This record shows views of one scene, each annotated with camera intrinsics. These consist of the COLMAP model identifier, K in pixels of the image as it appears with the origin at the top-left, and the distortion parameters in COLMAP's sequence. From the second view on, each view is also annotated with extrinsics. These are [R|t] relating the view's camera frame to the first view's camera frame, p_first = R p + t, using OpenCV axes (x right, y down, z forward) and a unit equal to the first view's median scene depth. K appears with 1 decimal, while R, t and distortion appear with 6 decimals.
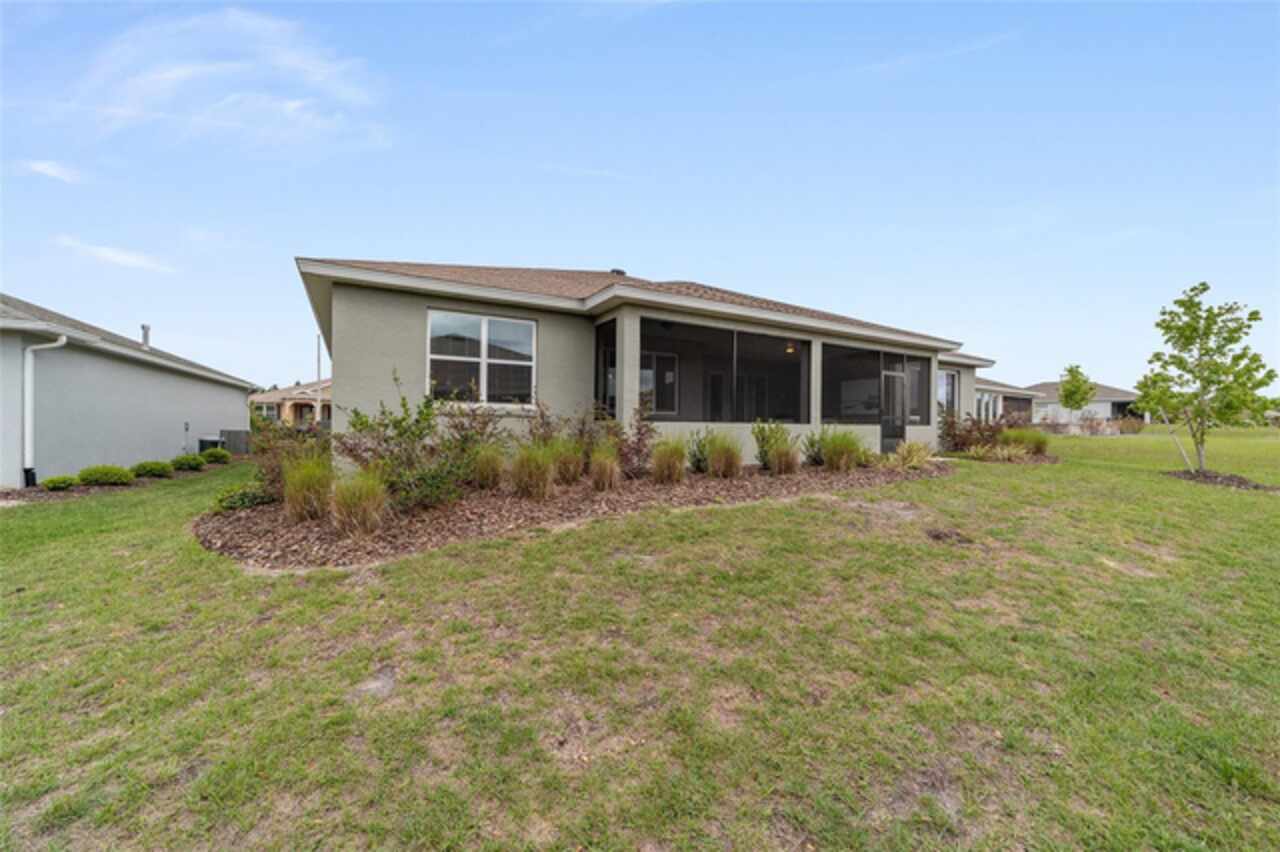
lens RADIAL K [[490.3, 0, 640.3], [0, 490.3, 426.8], [0, 0, 1]] dist [-0.002028, 0.002729]
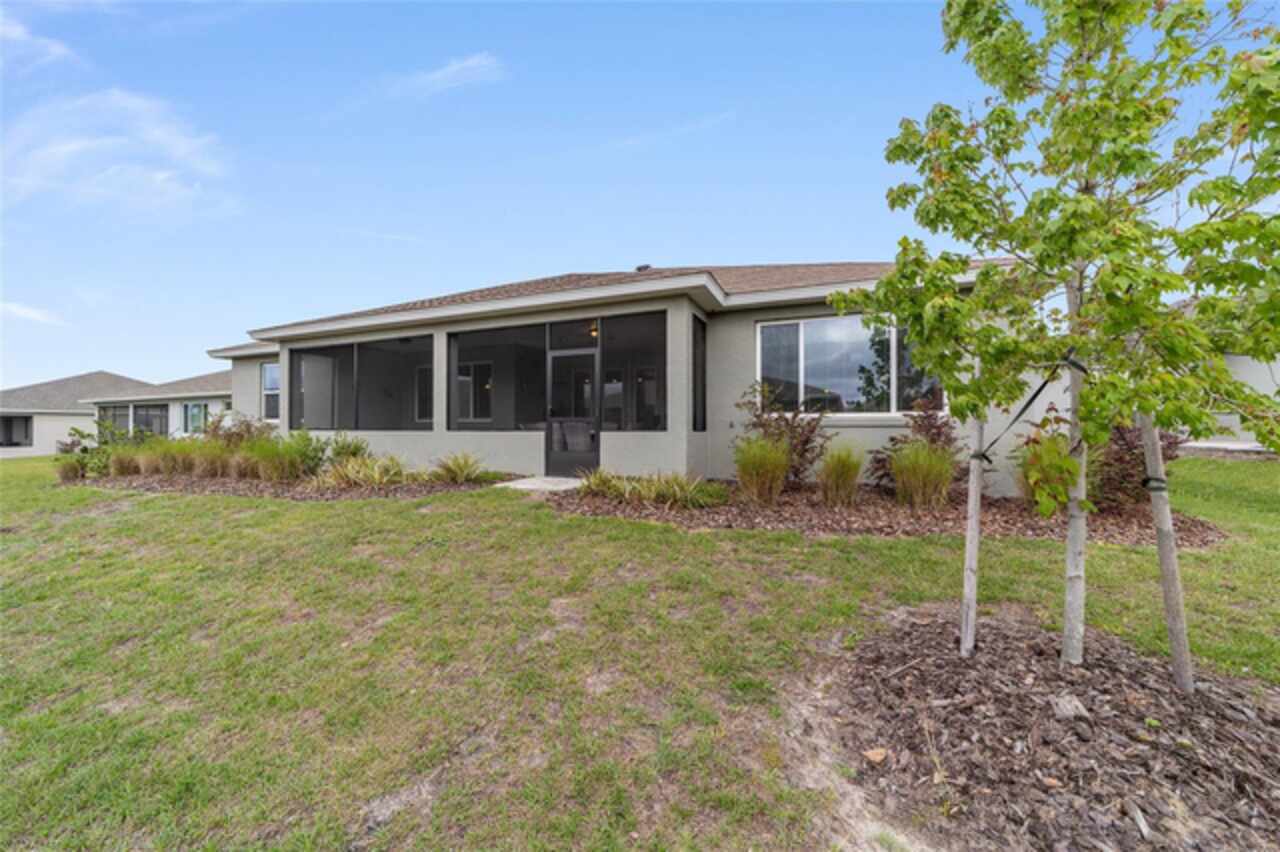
lens RADIAL K [[490.3, 0, 640.3], [0, 490.3, 424.3], [0, 0, 1]] dist [-0.002028, 0.002729]
pose [[0.561136, -0.012913, -0.827623, 1.128605], [0.001125, 0.999889, -0.014838, -0.003949], [0.827723, 0.007395, 0.561089, 0.733251]]
